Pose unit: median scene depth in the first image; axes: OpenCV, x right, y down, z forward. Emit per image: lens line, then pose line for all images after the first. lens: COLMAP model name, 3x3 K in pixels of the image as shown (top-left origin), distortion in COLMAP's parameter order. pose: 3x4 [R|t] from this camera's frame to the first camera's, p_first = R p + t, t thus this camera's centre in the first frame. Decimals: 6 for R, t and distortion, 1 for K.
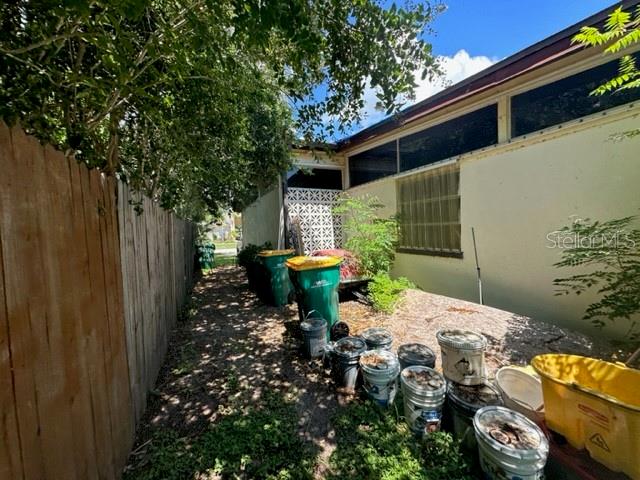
lens RADIAL K [[257.2, 0, 319.1], [0, 257.2, 238.3], [0, 0, 1]] dist [-0.004250, 0.000962]
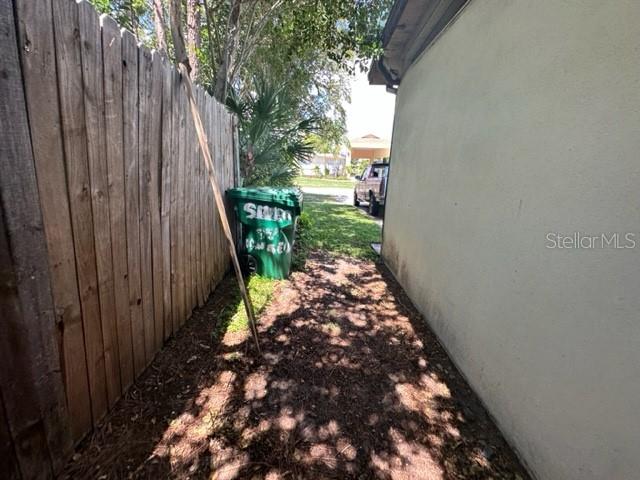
lens RADIAL K [[257.2, 0, 319.7], [0, 257.2, 239.8], [0, 0, 1]] dist [-0.004250, 0.000962]
pose [[0.910379, 0.155183, -0.383573, -0.743805], [-0.058058, 0.965745, 0.252916, -0.003221], [0.409682, -0.207980, 0.888203, 2.079249]]
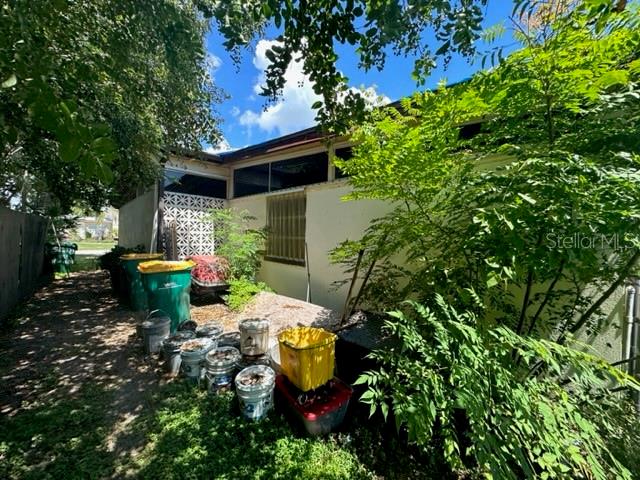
lens RADIAL K [[257.2, 0, 320.2], [0, 257.2, 240.2], [0, 0, 1]] dist [-0.004250, 0.000962]
pose [[0.940350, 0.061781, 0.334552, 0.184631], [-0.054056, 0.998013, -0.032362, -0.013423], [-0.335887, 0.012348, 0.941821, -0.198952]]
